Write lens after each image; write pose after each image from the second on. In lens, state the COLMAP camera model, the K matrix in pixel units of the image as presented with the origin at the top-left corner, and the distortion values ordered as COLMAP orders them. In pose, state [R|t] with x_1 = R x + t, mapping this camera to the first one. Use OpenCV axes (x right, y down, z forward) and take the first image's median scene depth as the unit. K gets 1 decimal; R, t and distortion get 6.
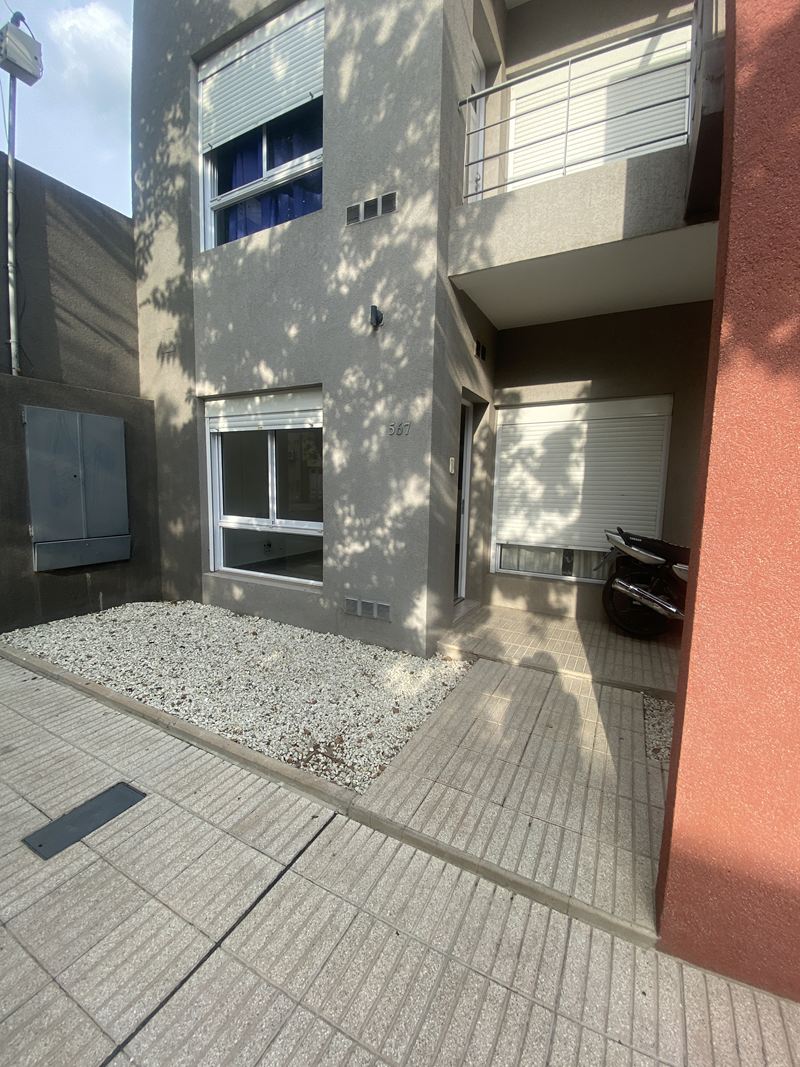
lens RADIAL K [[431.9, 0, 400.0], [0, 431.9, 533.5], [0, 0, 1]] dist [0.022172, -0.018308]
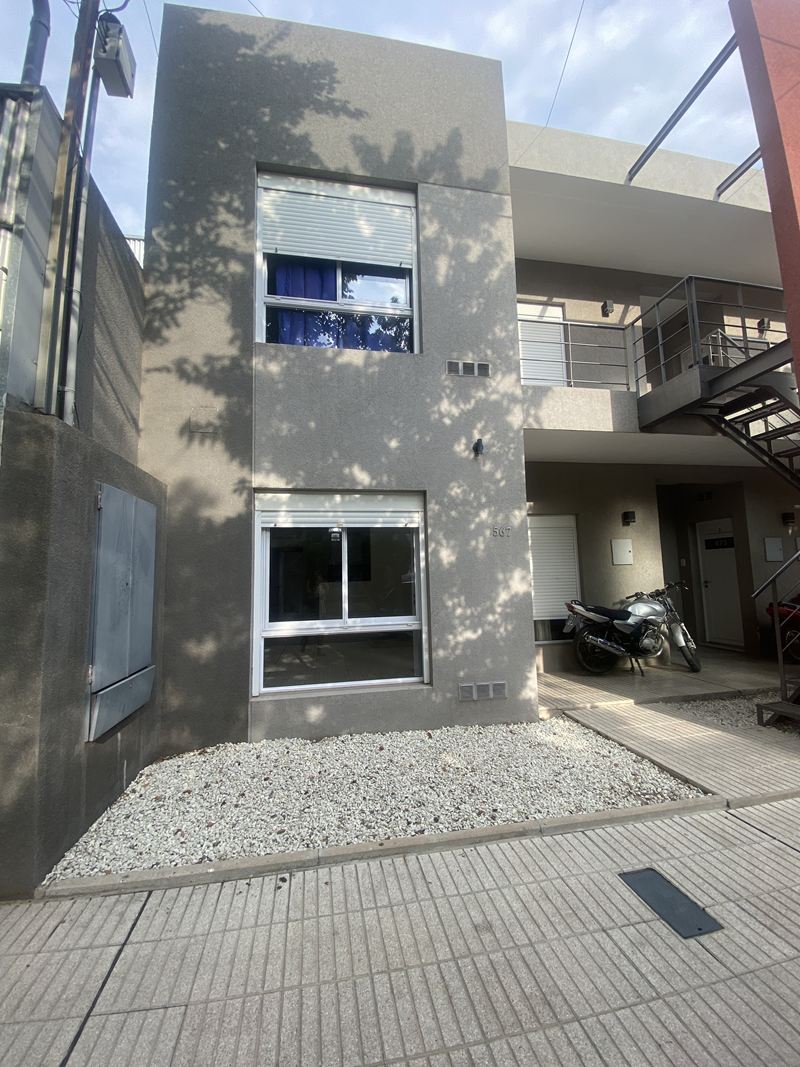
lens RADIAL K [[431.9, 0, 400.0], [0, 431.9, 533.5], [0, 0, 1]] dist [0.022172, -0.018308]
pose [[0.776493, 0.021264, 0.629767, -0.939452], [0.110178, 0.979452, -0.168920, -0.054690], [-0.620419, 0.200551, 0.758195, 0.210564]]
